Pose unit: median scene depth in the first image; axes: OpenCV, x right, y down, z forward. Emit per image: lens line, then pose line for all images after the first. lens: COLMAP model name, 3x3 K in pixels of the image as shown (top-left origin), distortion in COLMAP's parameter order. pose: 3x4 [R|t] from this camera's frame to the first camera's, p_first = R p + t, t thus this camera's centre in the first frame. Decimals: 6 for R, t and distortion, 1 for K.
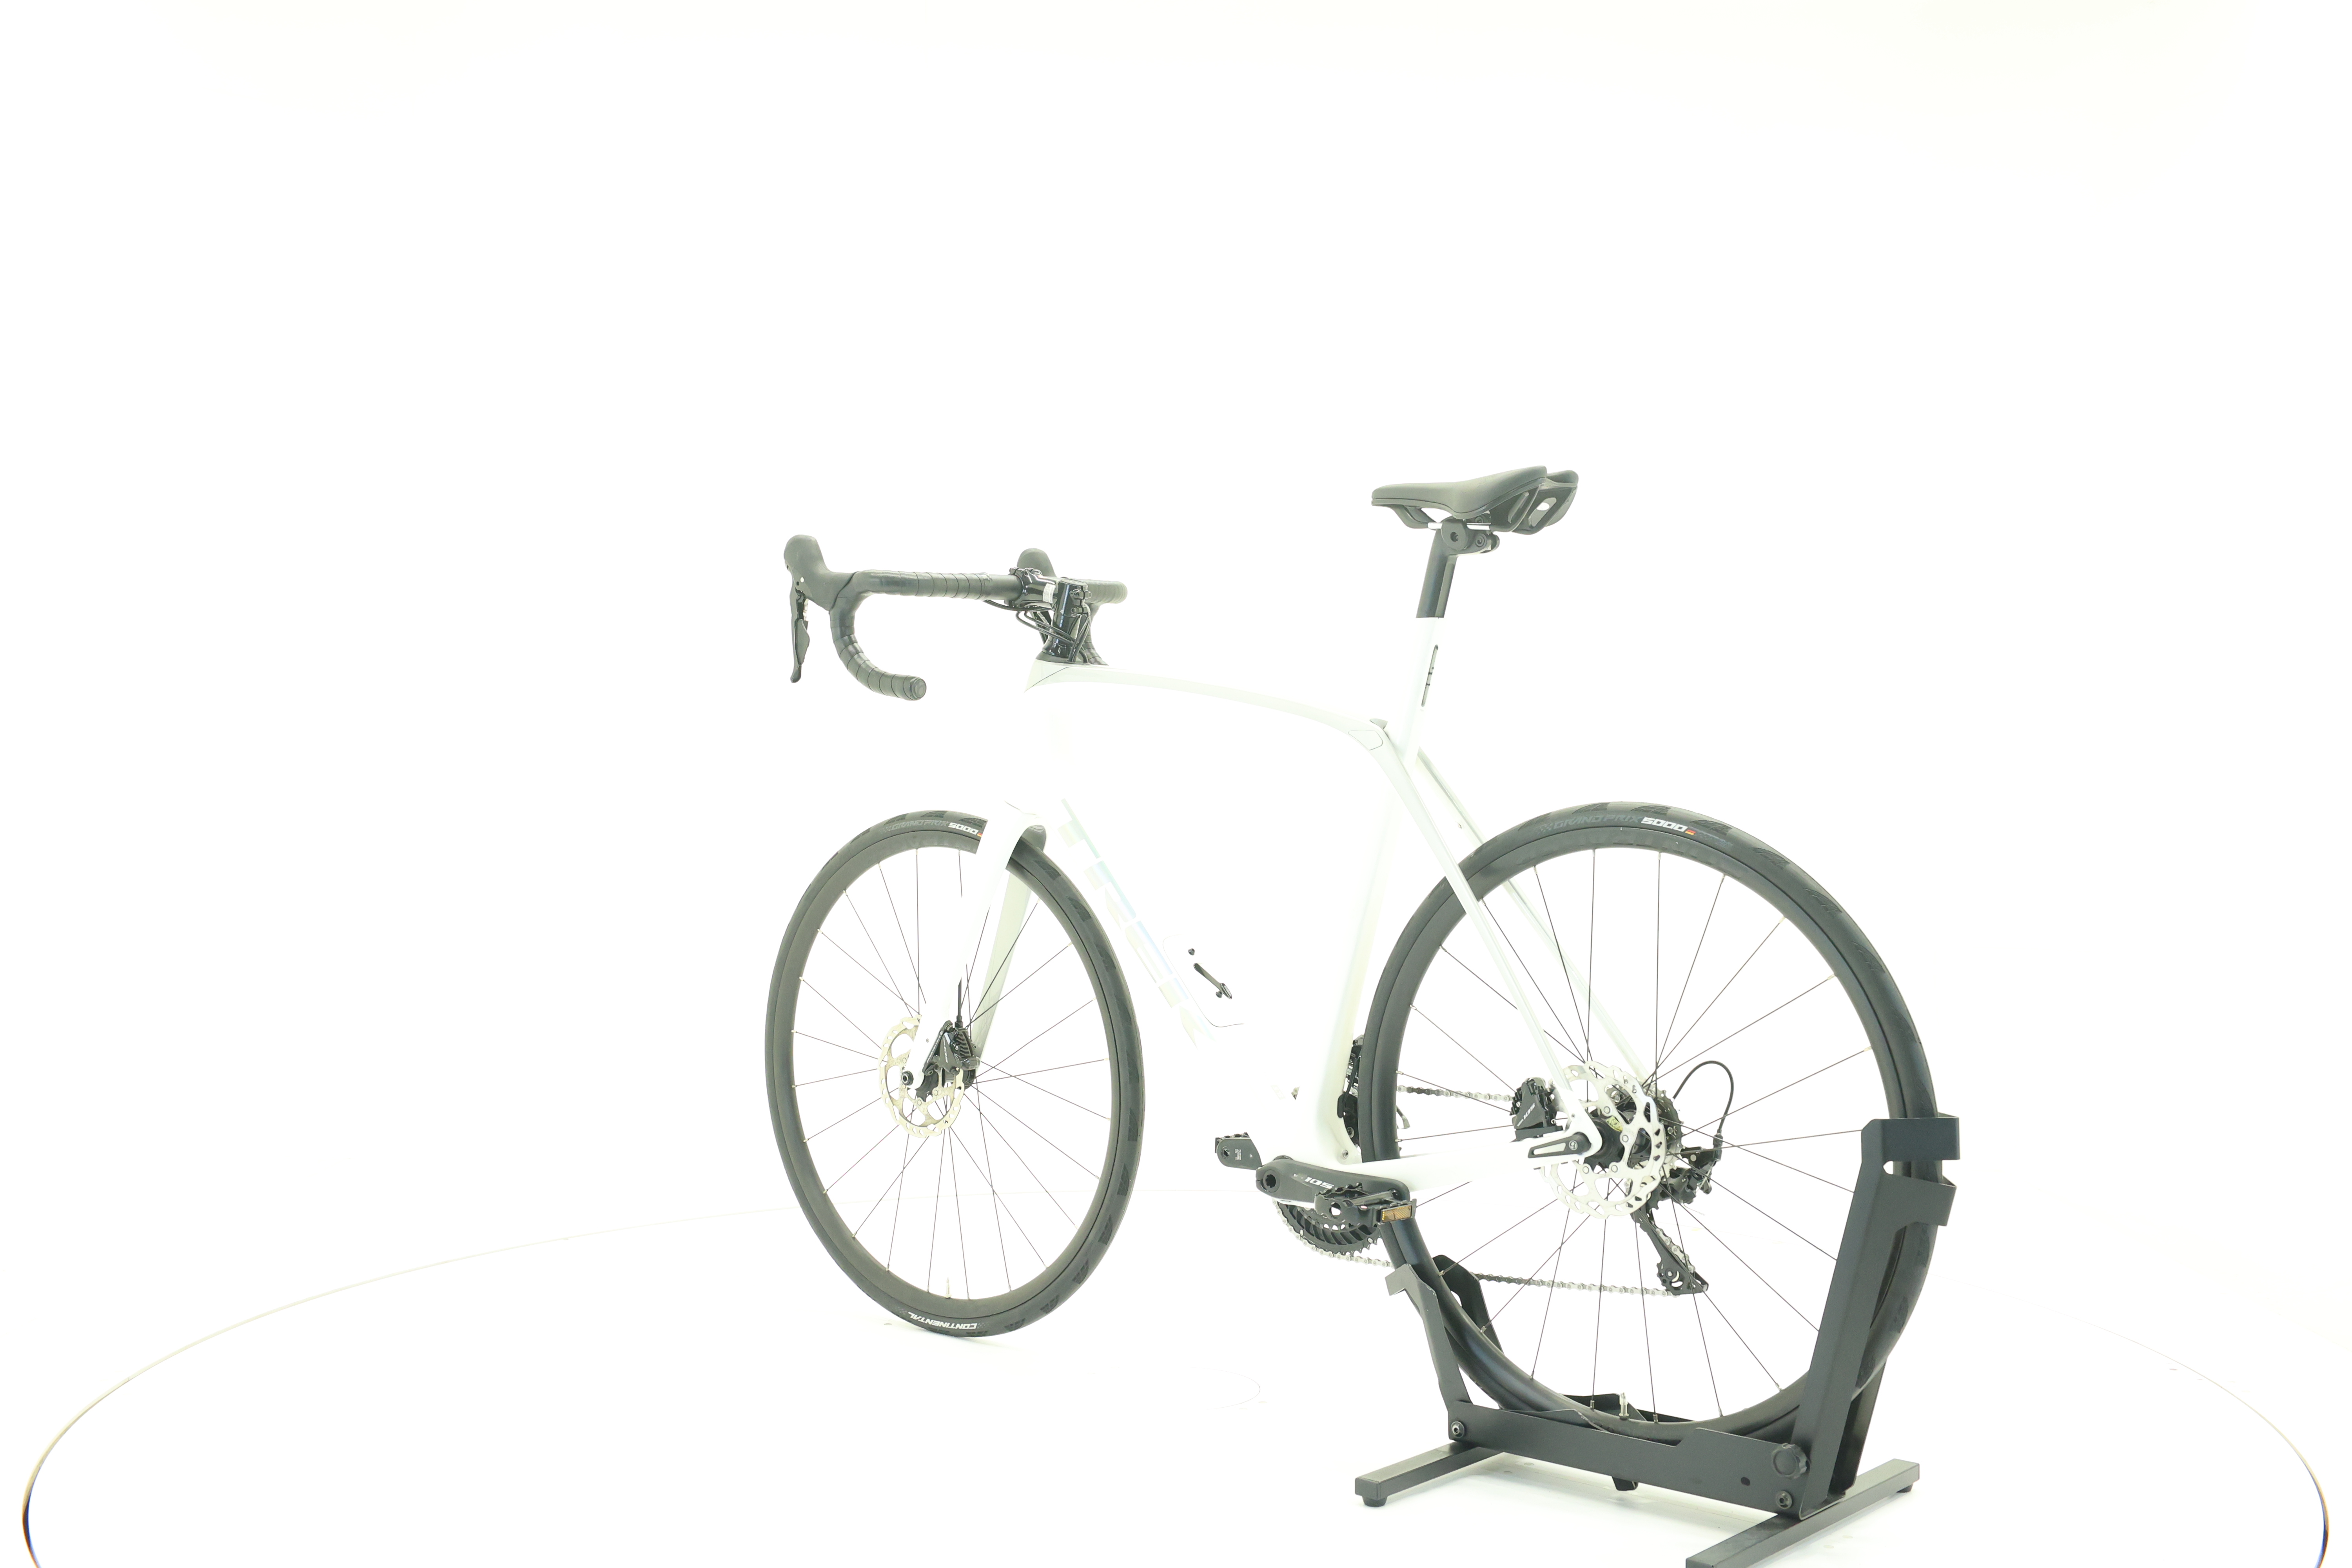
lens RADIAL K [[2482.9, 0, 1172.2], [0, 2482.9, 734.4], [0, 0, 1]] dist [-0.008570, 0.002023]
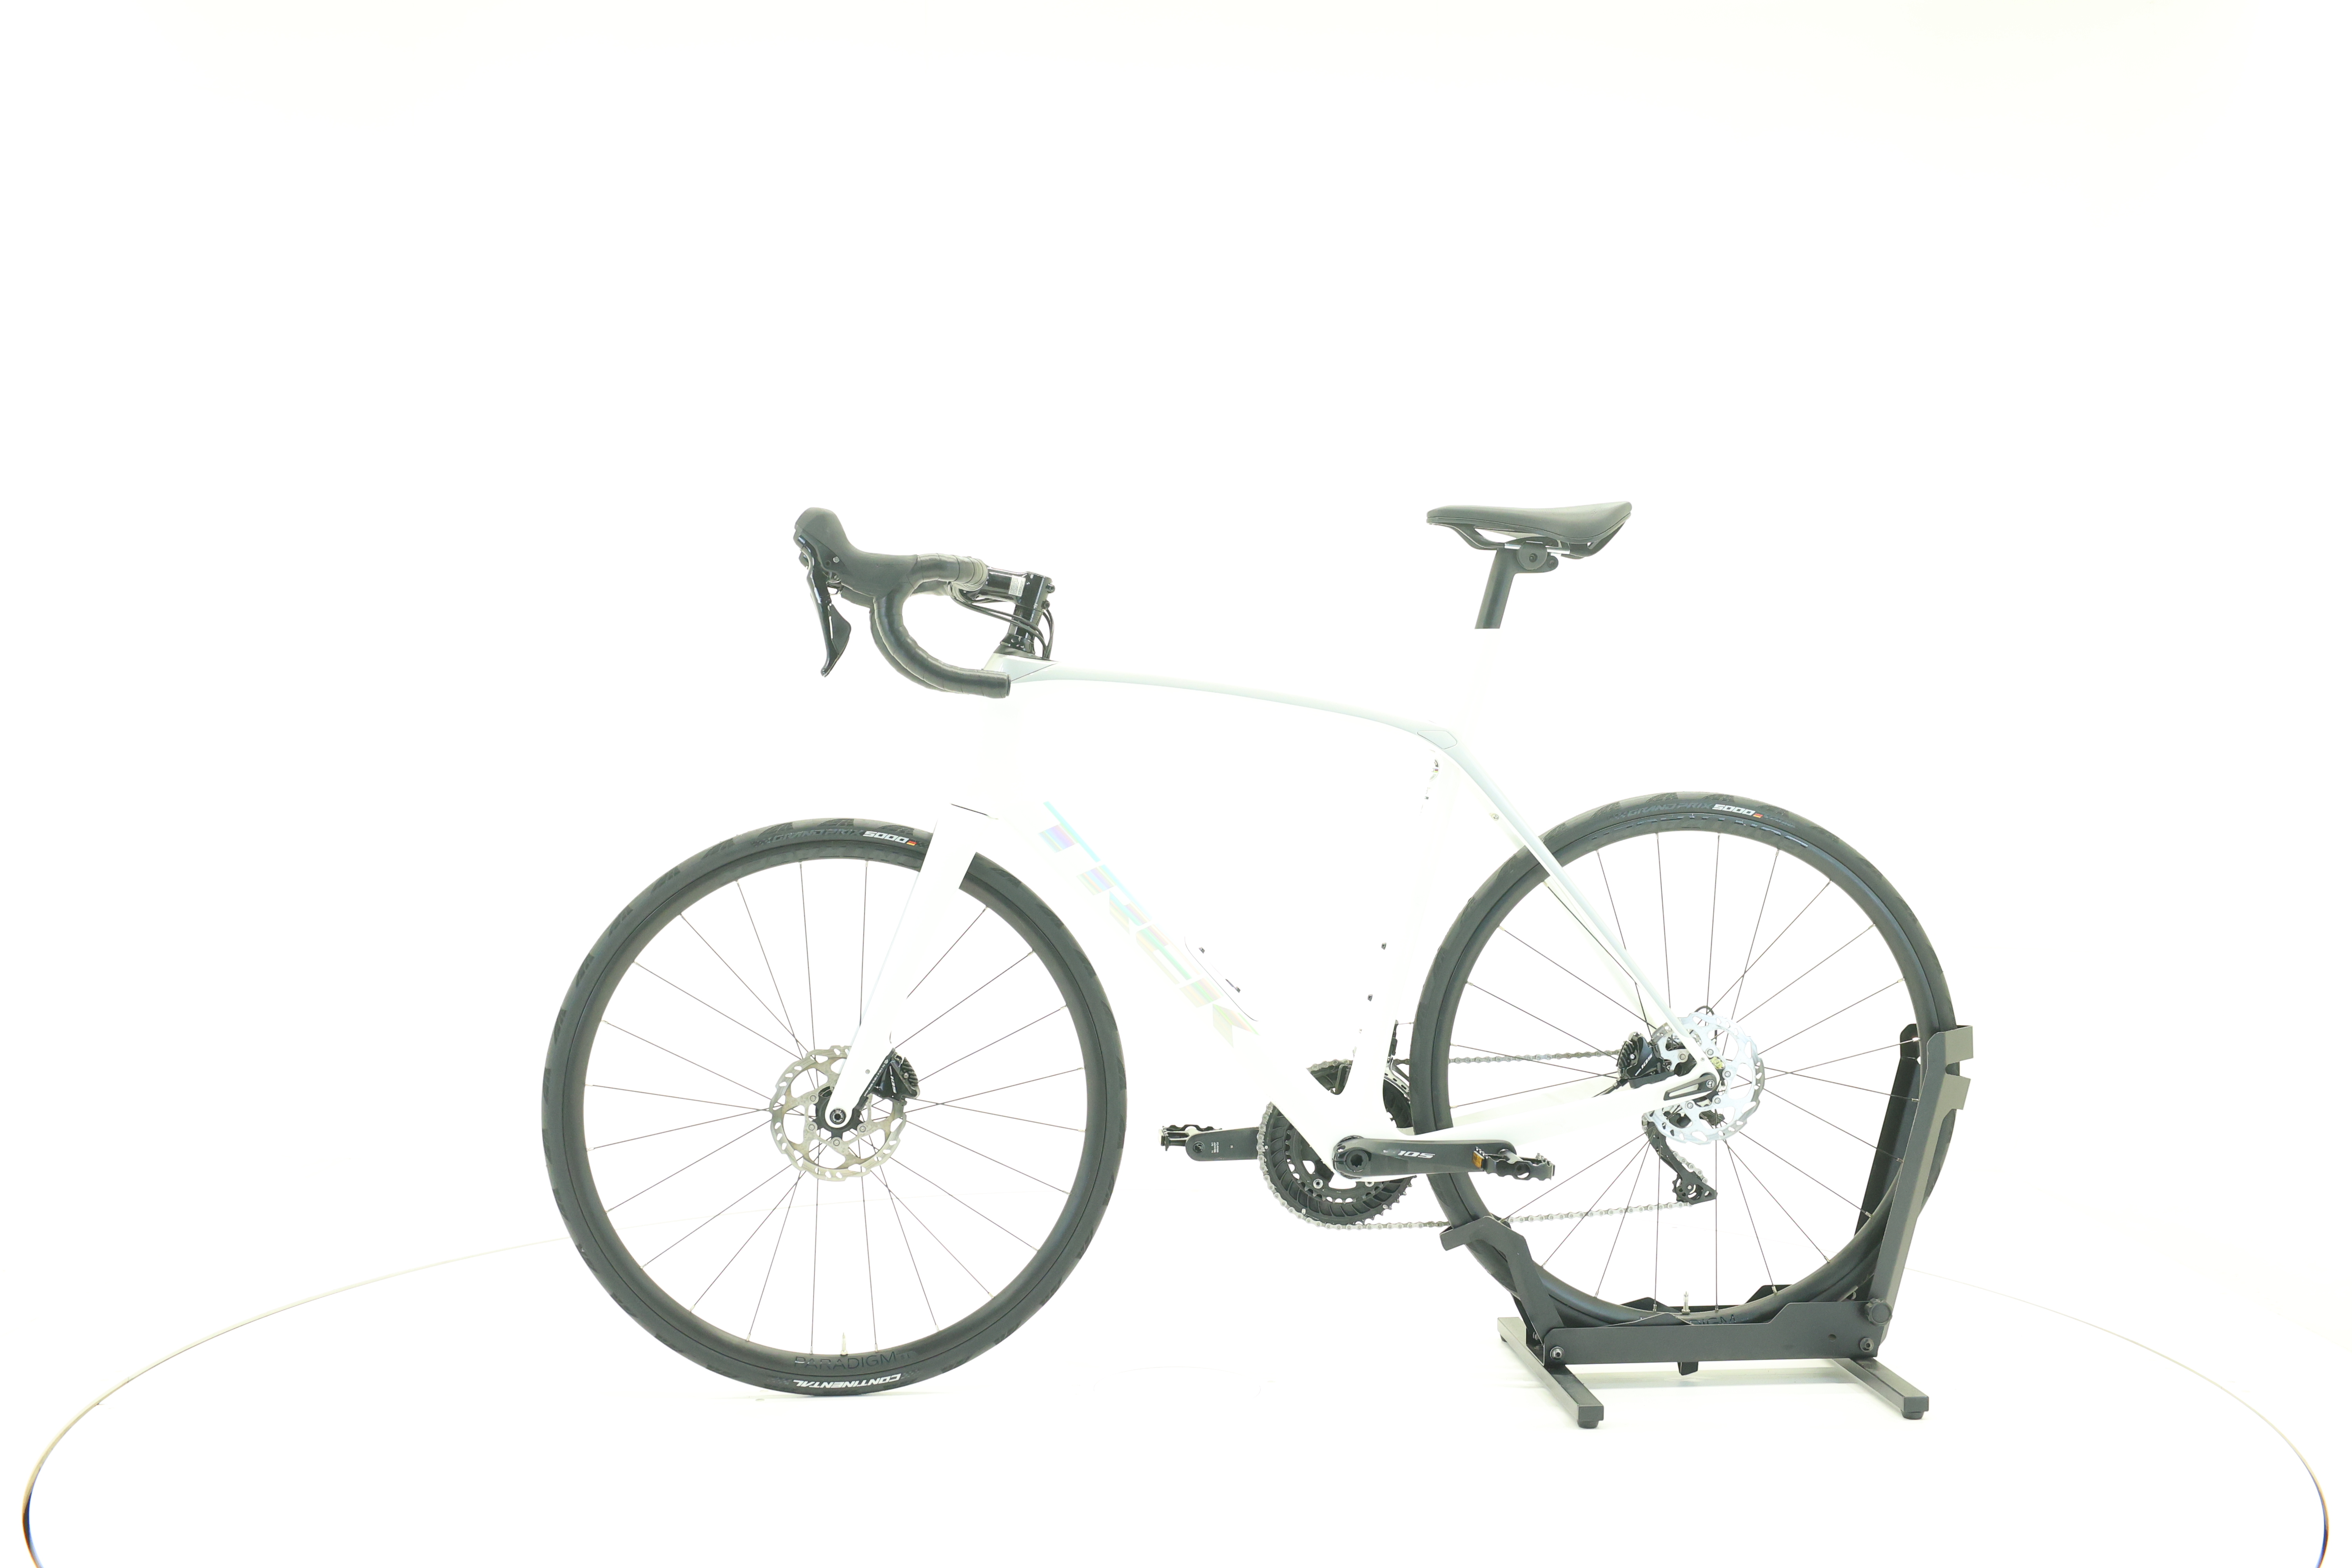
lens RADIAL K [[2482.9, 0, 1172.2], [0, 2482.9, 734.4], [0, 0, 1]] dist [-0.008570, 0.002023]
pose [[0.685214, -0.002433, 0.728338, -0.781206], [-0.000822, 0.999991, 0.004114, -0.004516], [-0.728342, -0.003418, 0.685206, 0.340113]]
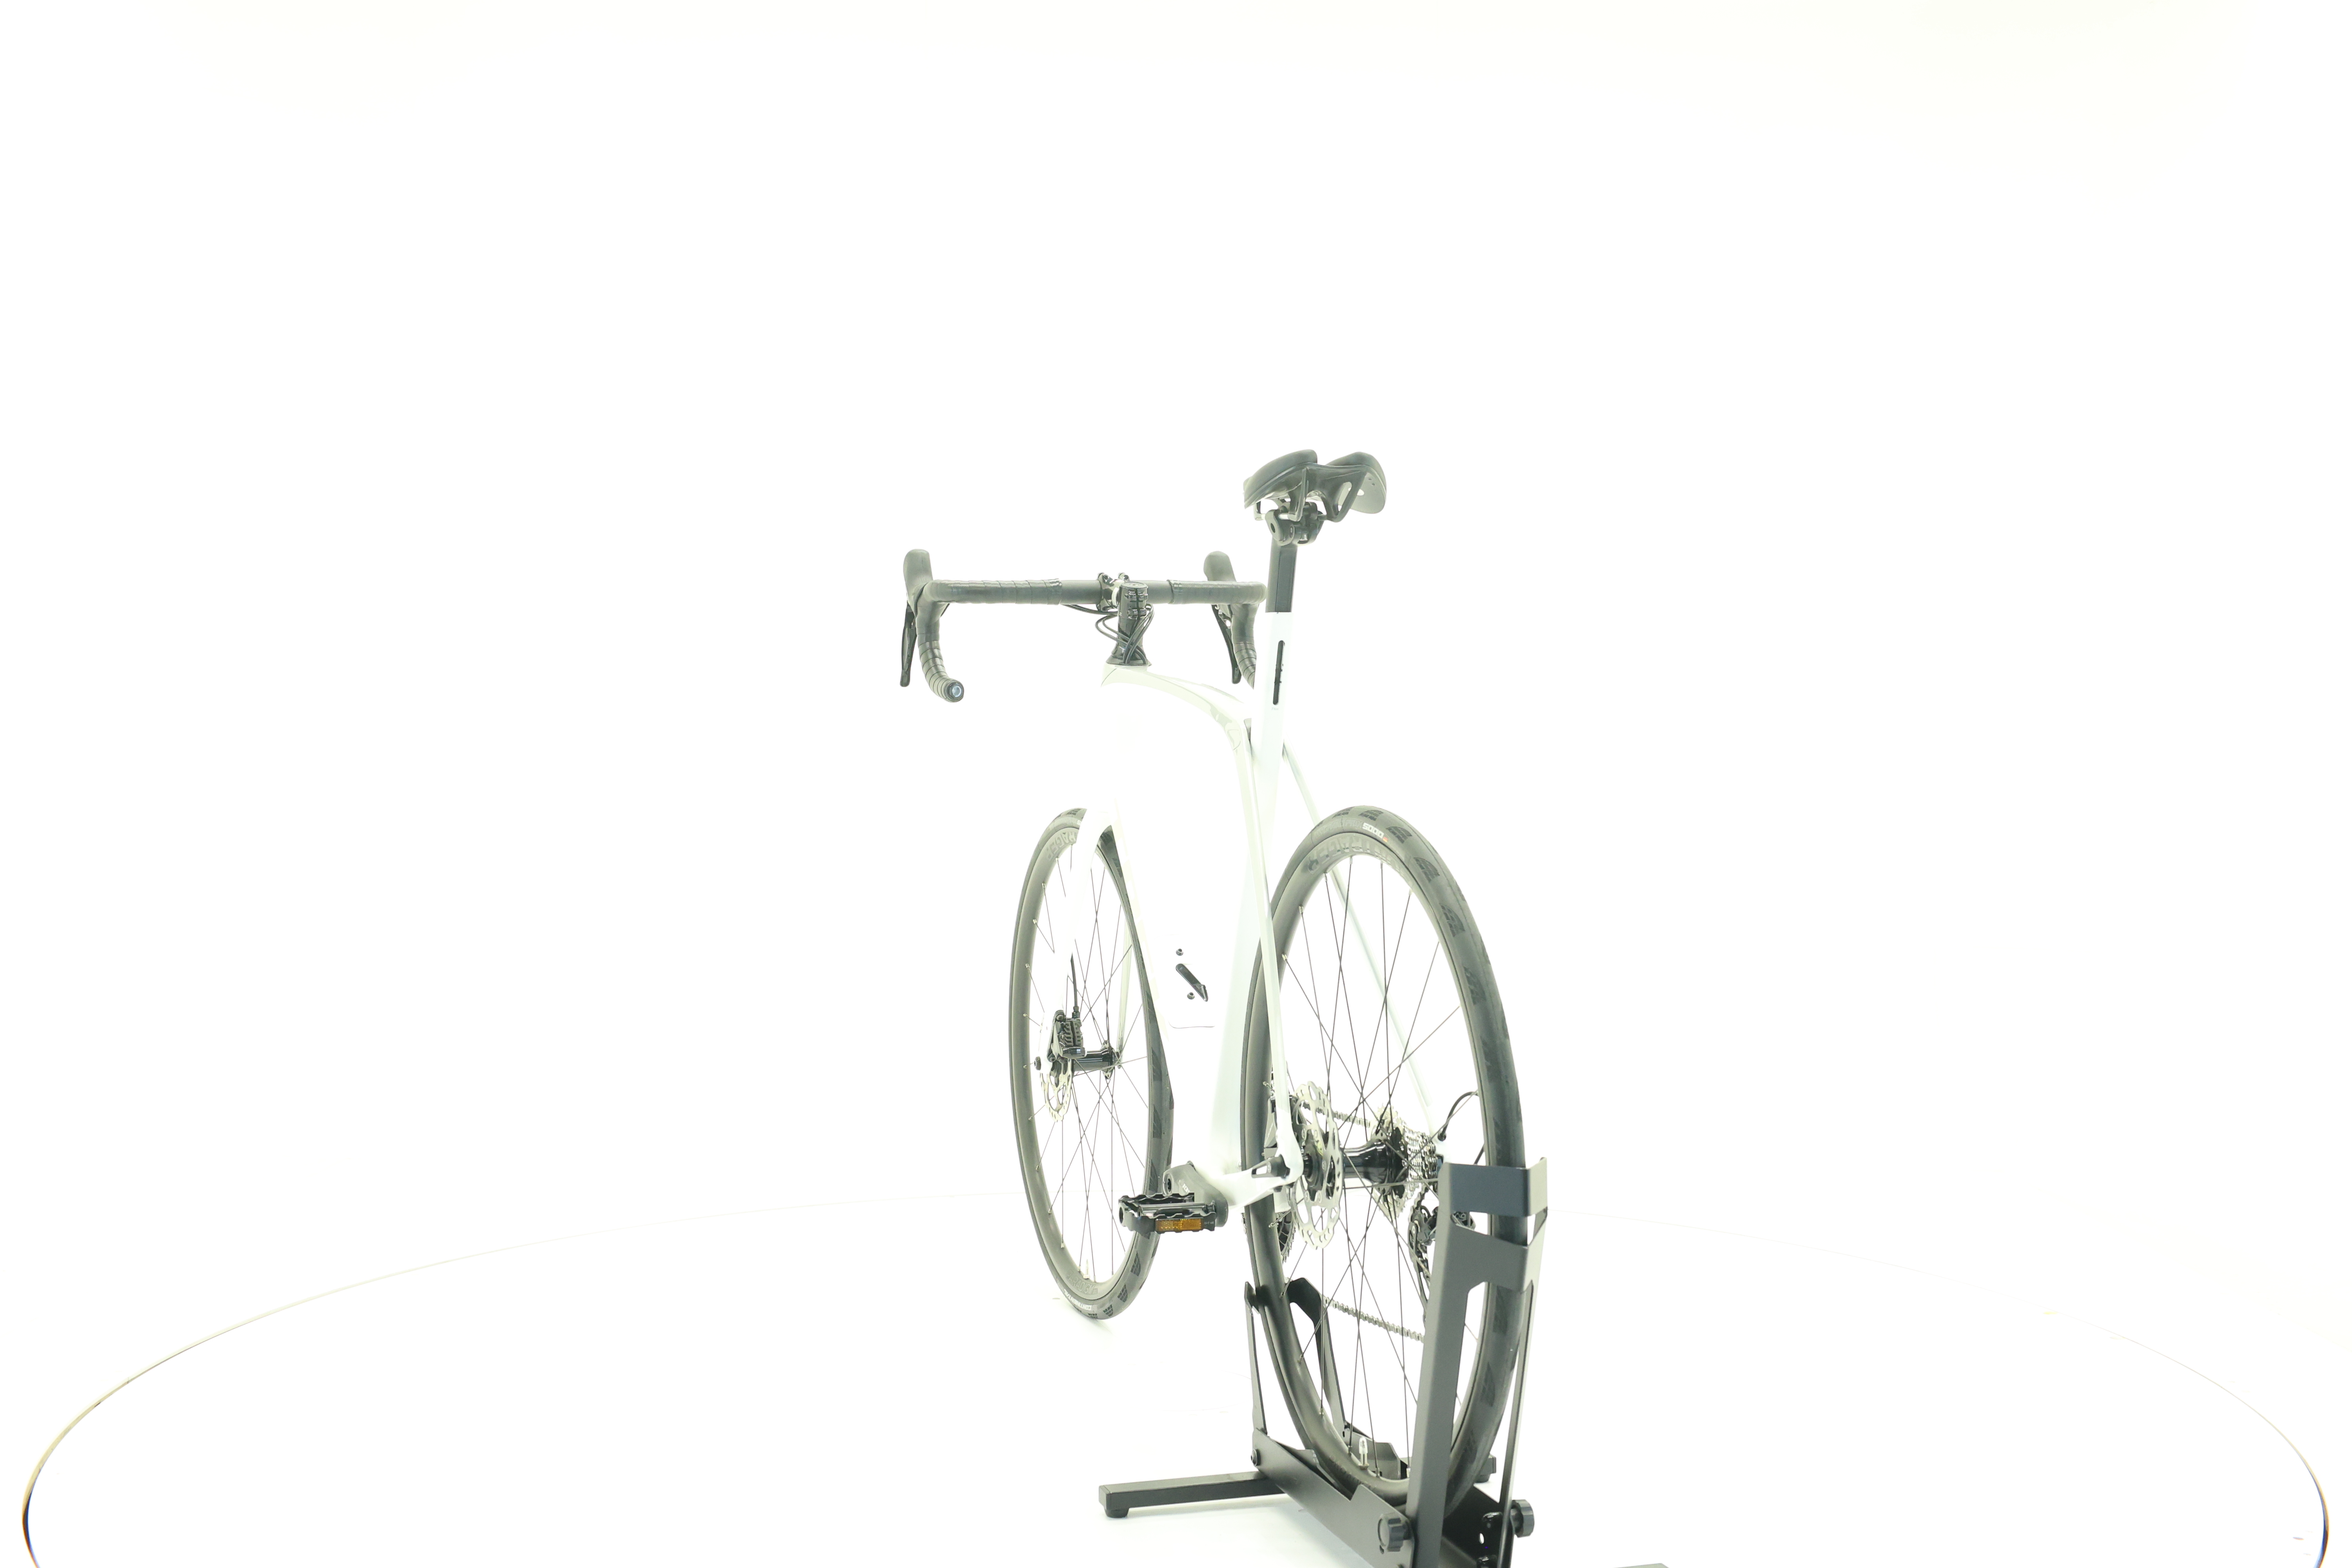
lens RADIAL K [[2482.9, 0, 1172.2], [0, 2482.9, 734.4], [0, 0, 1]] dist [-0.008570, 0.002023]
pose [[0.857038, -0.002199, -0.515248, 0.553590], [0.001180, 0.999997, -0.002306, 0.002423], [0.515252, 0.001369, 0.857038, 0.152362]]
